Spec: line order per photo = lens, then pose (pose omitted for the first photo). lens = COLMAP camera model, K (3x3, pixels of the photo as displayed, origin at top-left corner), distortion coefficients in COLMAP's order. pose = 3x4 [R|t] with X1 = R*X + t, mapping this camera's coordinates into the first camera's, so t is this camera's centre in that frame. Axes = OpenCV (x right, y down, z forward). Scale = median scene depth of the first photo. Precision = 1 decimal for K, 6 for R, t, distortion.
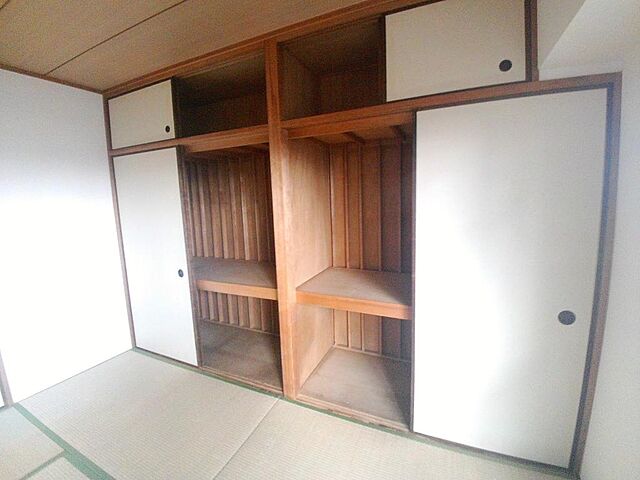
lens RADIAL K [[275.5, 0, 332.3], [0, 275.5, 236.9], [0, 0, 1]] dist [-0.001694, -0.017817]
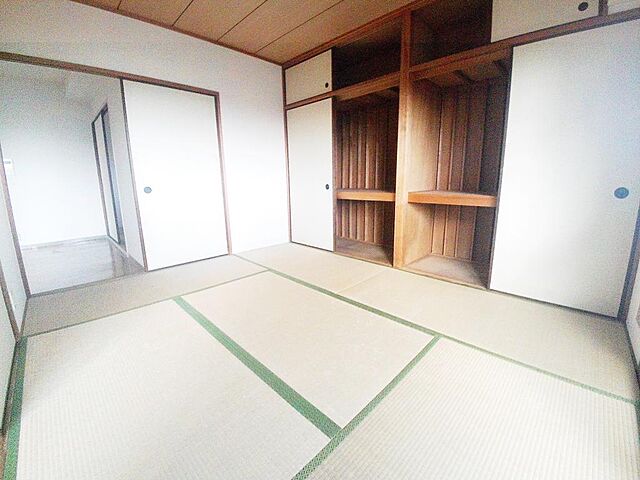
lens RADIAL K [[275.5, 0, 332.3], [0, 275.5, 236.9], [0, 0, 1]] dist [-0.001694, -0.017817]
pose [[0.939543, 0.086336, -0.331370, -0.010560], [-0.060441, 0.994313, 0.087689, 0.291406], [0.337056, -0.062359, 0.939417, -0.438752]]
